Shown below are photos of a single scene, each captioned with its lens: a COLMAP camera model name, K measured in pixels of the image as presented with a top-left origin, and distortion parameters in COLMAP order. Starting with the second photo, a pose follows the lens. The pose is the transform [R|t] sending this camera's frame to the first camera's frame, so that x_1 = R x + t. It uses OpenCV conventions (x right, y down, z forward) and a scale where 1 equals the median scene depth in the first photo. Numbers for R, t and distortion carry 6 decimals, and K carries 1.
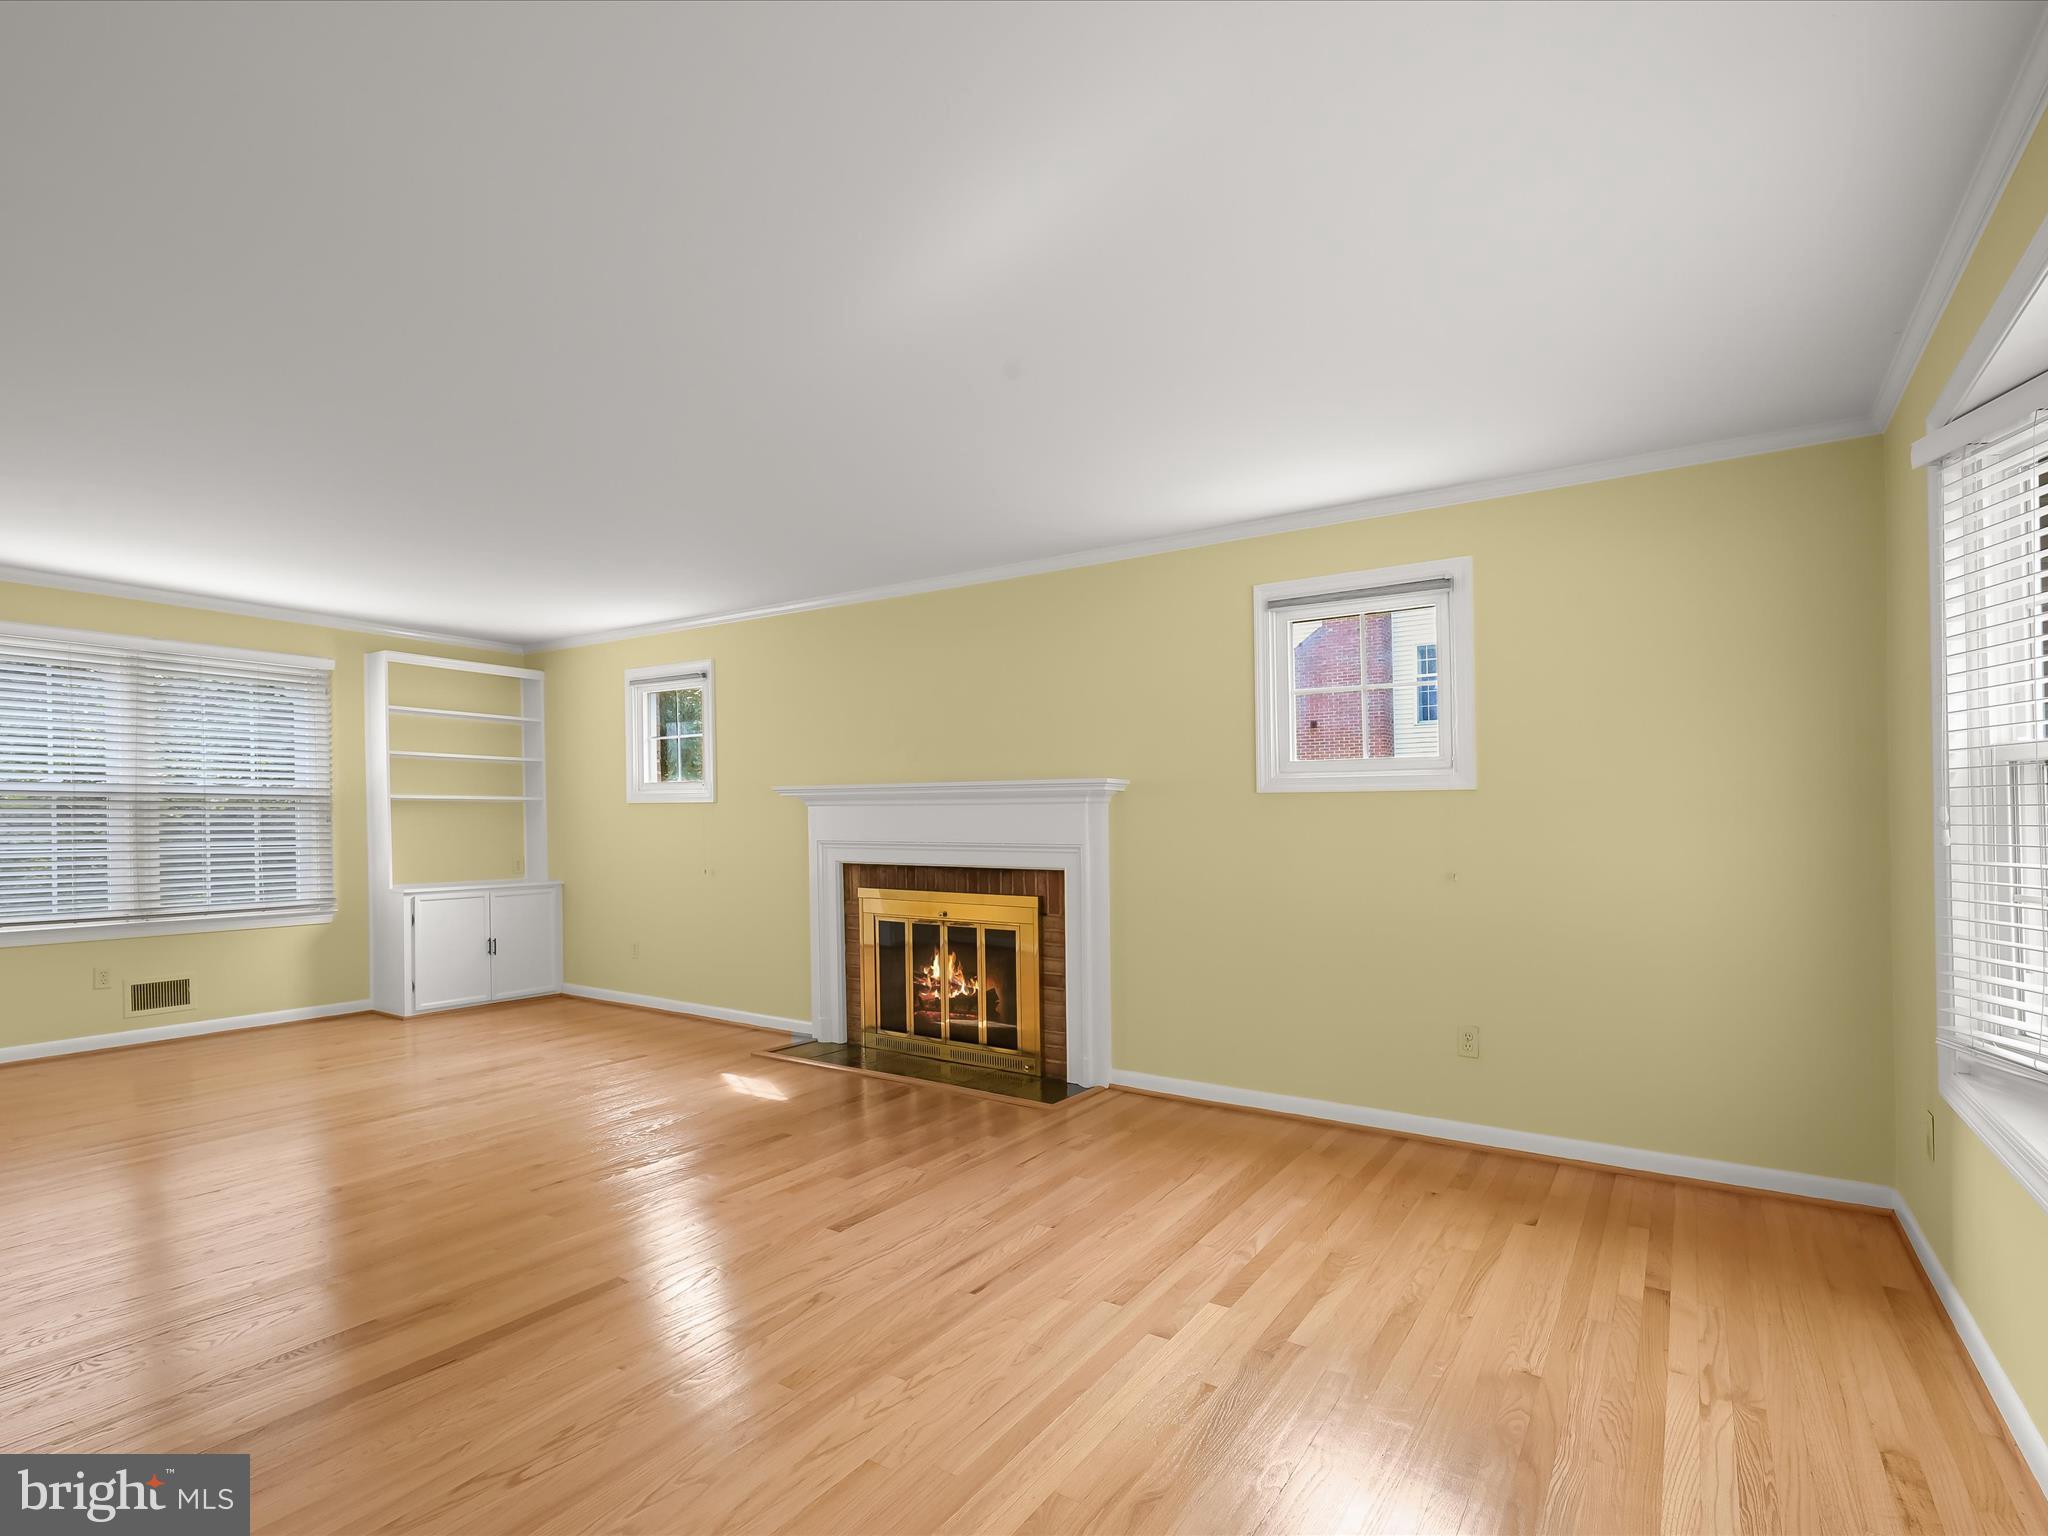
lens RADIAL K [[998.8, 0, 1040.3], [0, 998.8, 848.7], [0, 0, 1]] dist [-0.002797, 0.000065]
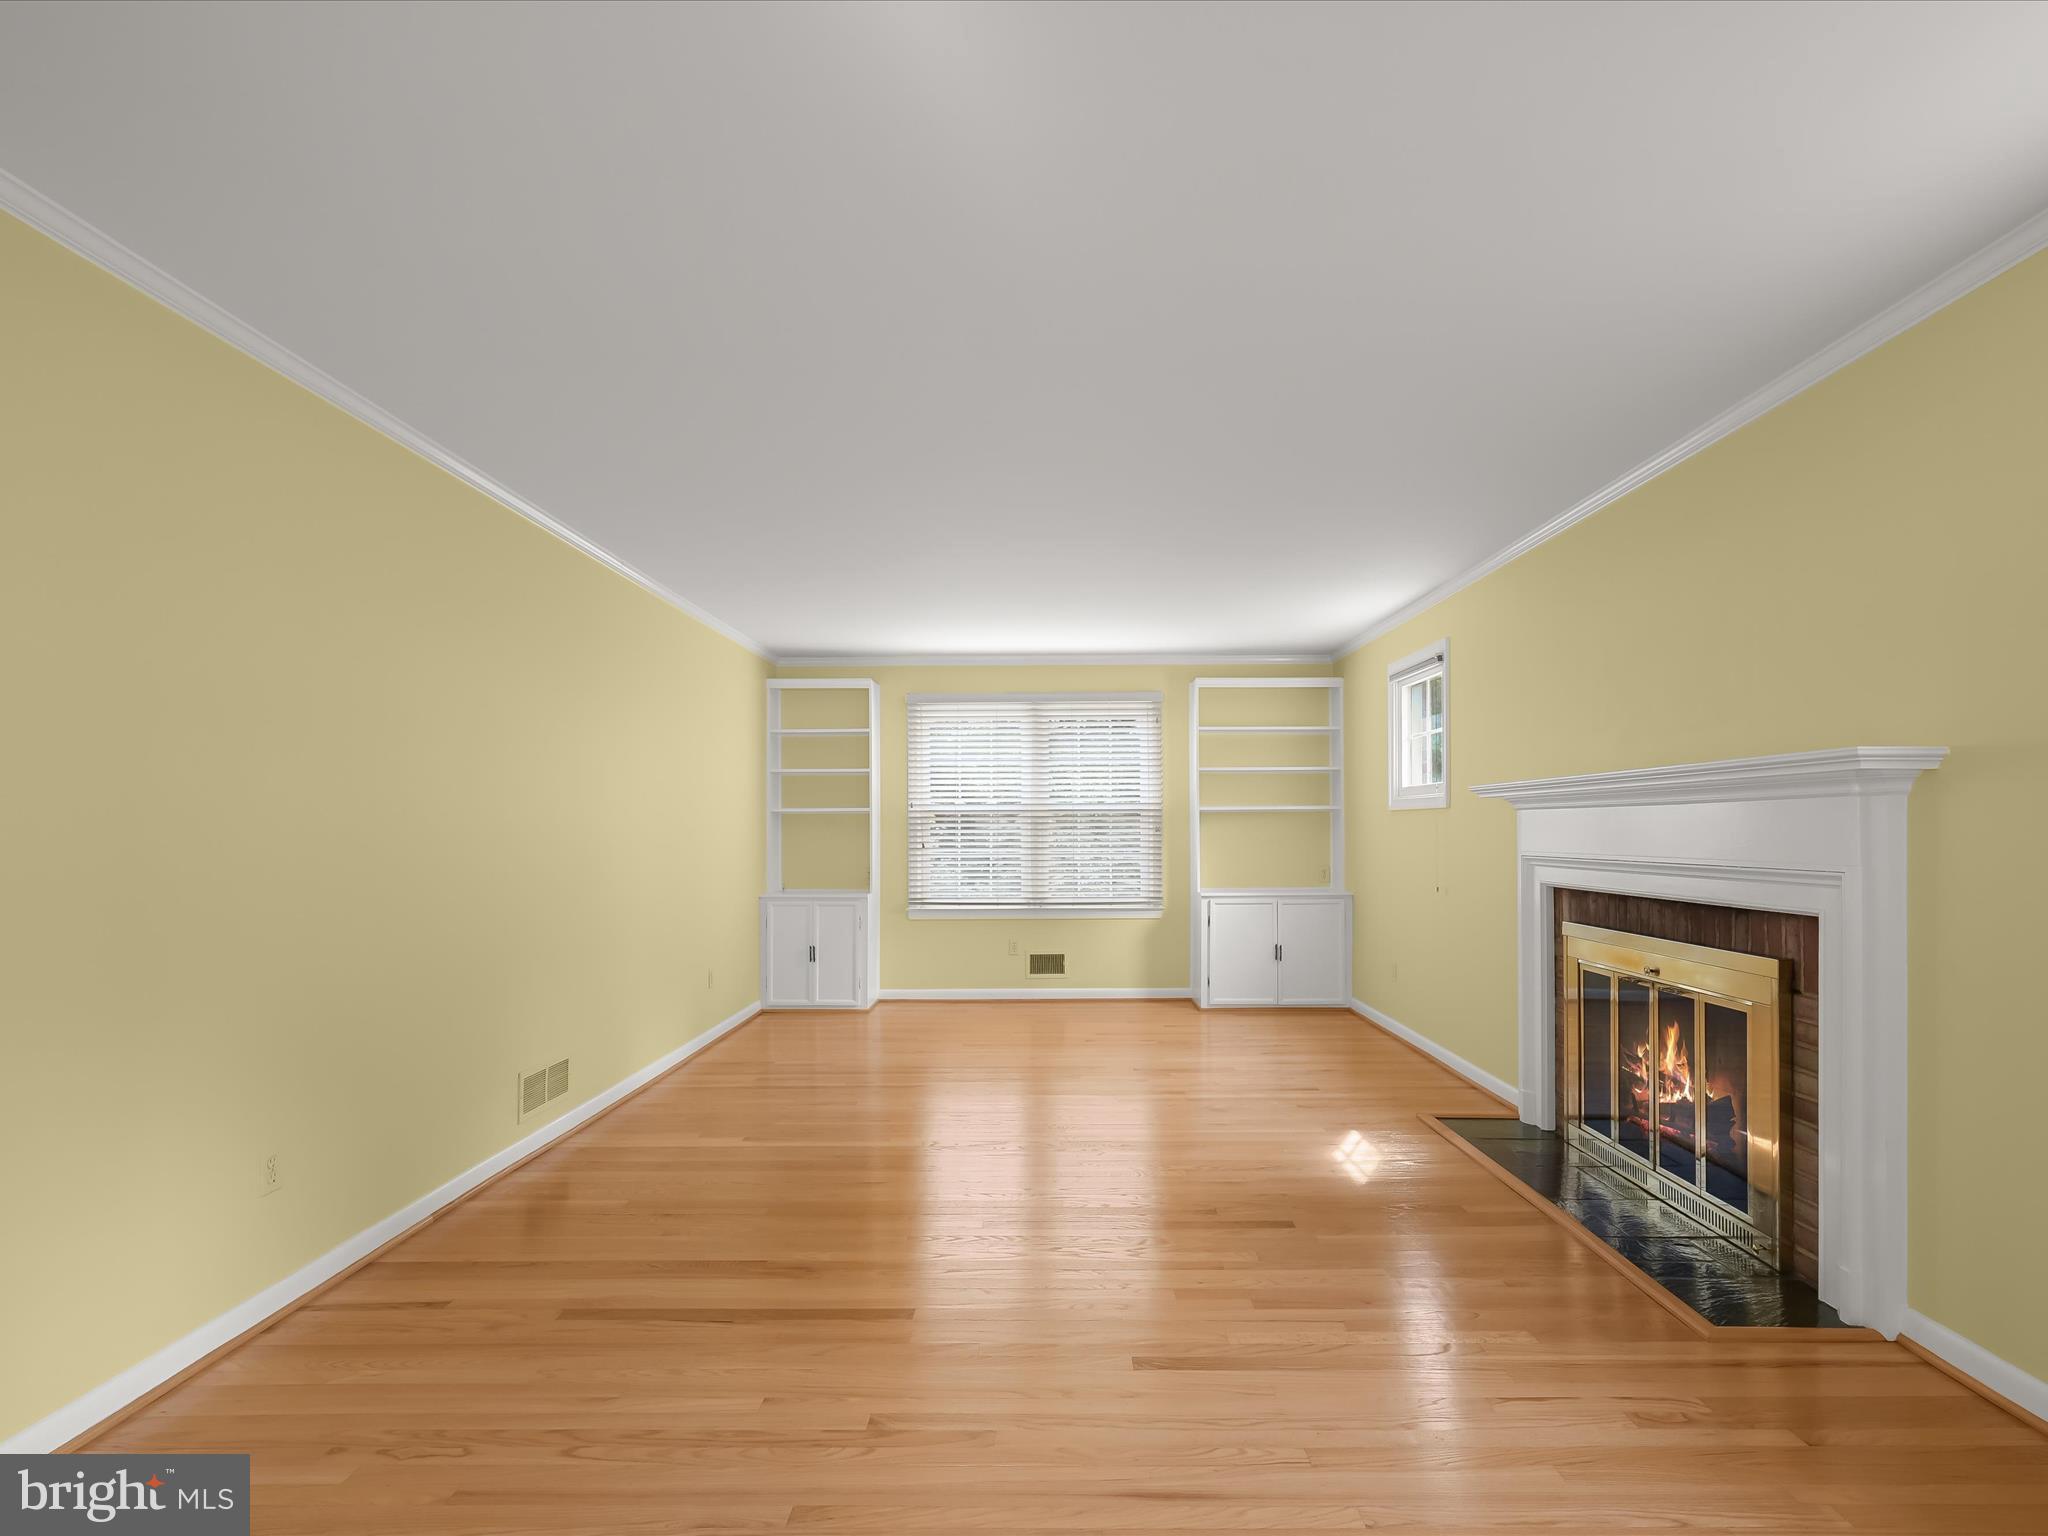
lens RADIAL K [[998.8, 0, 1040.3], [0, 998.8, 848.7], [0, 0, 1]] dist [-0.002797, 0.000065]
pose [[0.542096, 0.012269, -0.840227, 0.225321], [-0.018280, 0.999829, 0.002806, -0.008946], [0.840117, 0.013838, 0.542228, 0.294801]]
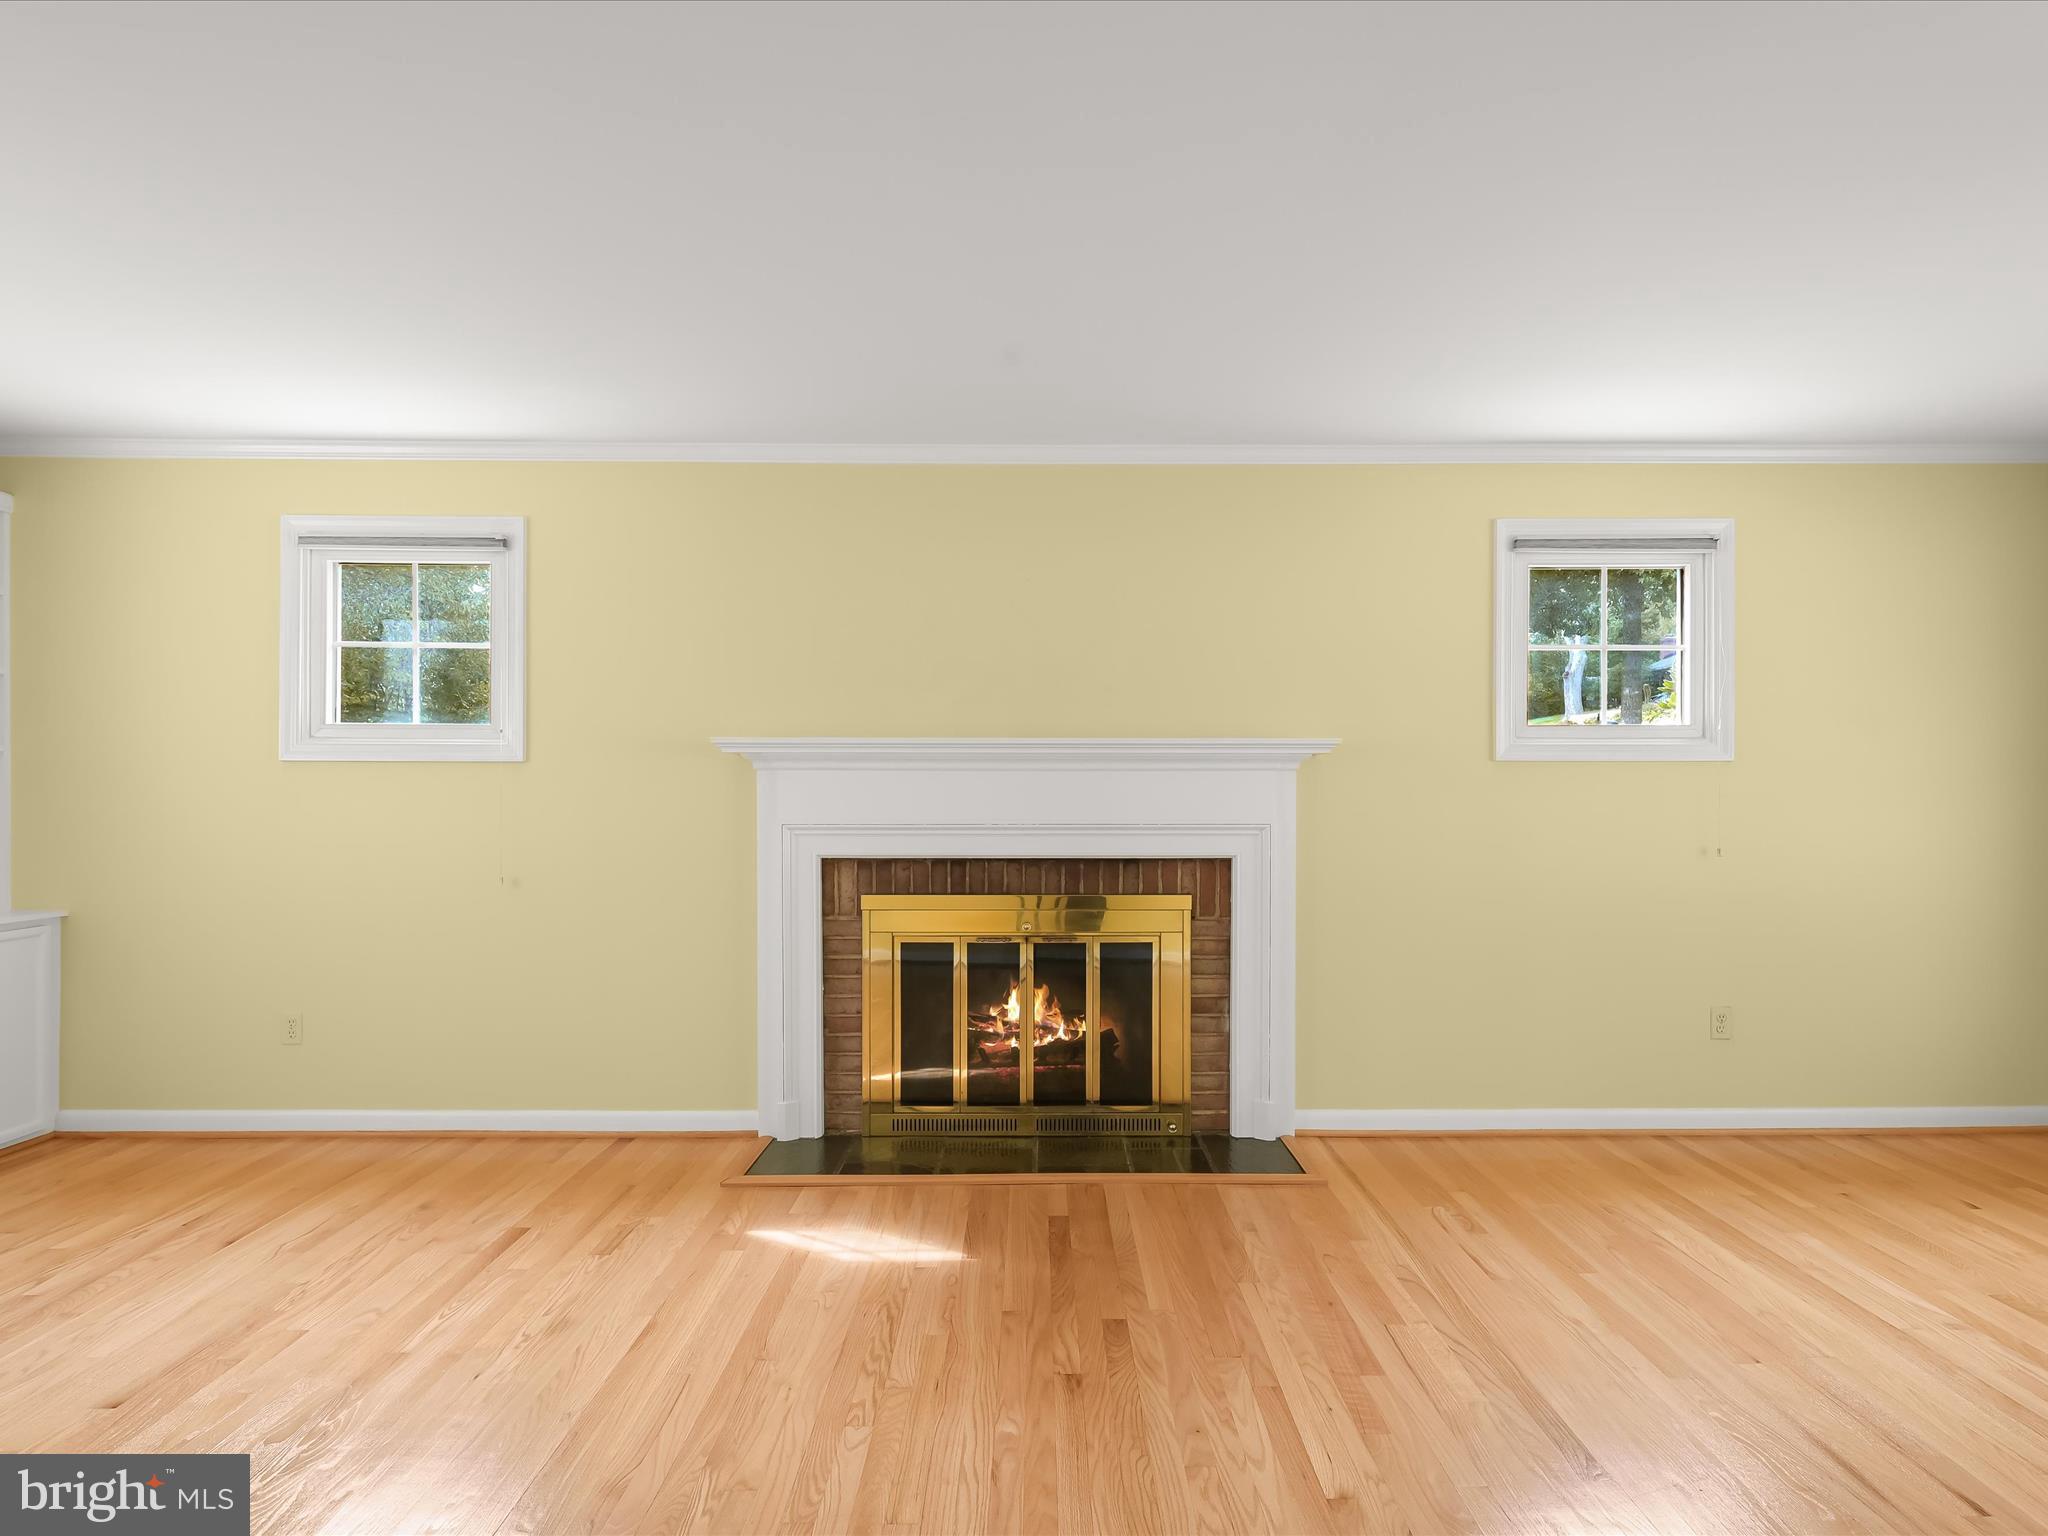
lens RADIAL K [[1013.6, 0, 1049.8], [0, 1013.6, 807.9], [0, 0, 1]] dist [-0.001624, 0.000006]
pose [[0.831879, -0.003874, 0.554944, -0.460197], [0.015127, 0.999762, -0.015697, -0.005872], [-0.554751, 0.021453, 0.831740, 0.385376]]
